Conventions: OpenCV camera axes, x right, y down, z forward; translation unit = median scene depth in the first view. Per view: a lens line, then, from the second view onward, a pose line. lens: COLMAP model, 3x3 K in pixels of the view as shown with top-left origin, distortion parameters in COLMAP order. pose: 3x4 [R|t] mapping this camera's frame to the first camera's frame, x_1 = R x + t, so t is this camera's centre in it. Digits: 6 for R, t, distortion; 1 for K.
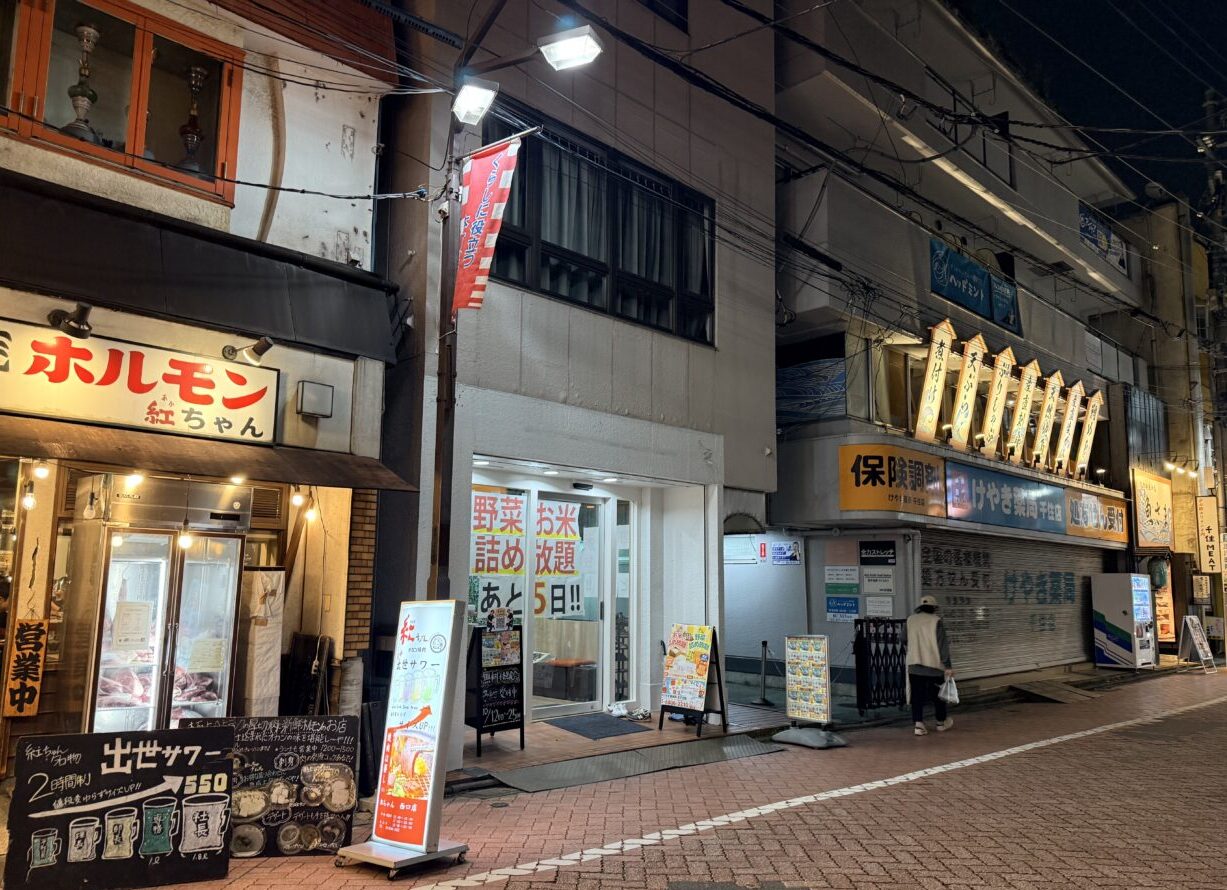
lens RADIAL K [[928.0, 0, 613.5], [0, 928.0, 445.0], [0, 0, 1]] dist [0.000572, 0.000082]
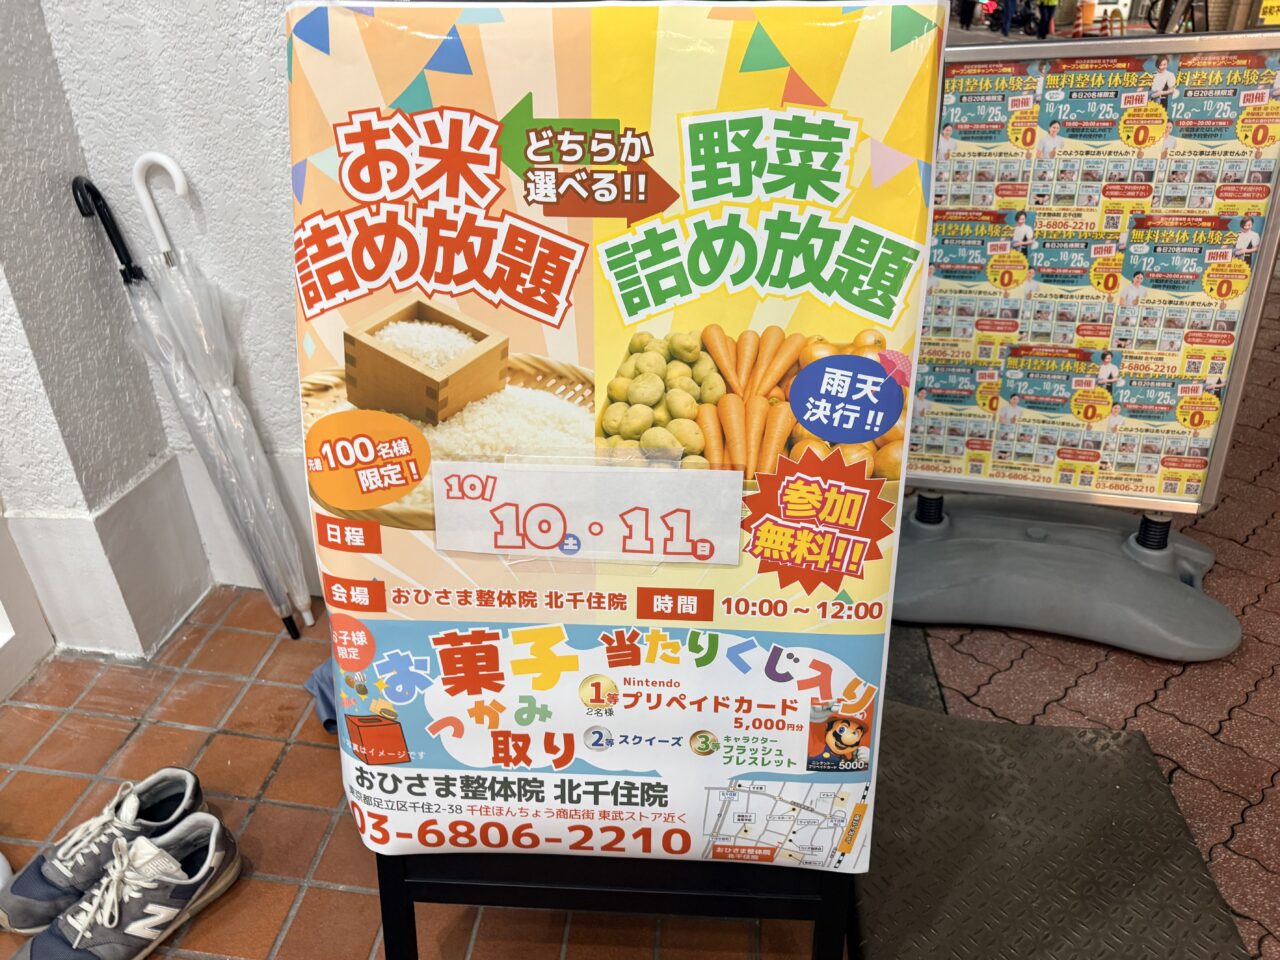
lens RADIAL K [[929.3, 0, 640.0], [0, 929.3, 480.0], [0, 0, 1]] dist [0.031120, -0.000643]
pose [[0.764760, -0.330656, 0.553000, 0.030149], [-0.068001, 0.812061, 0.579597, 0.181847], [-0.640717, -0.480858, 0.598547, 0.938127]]
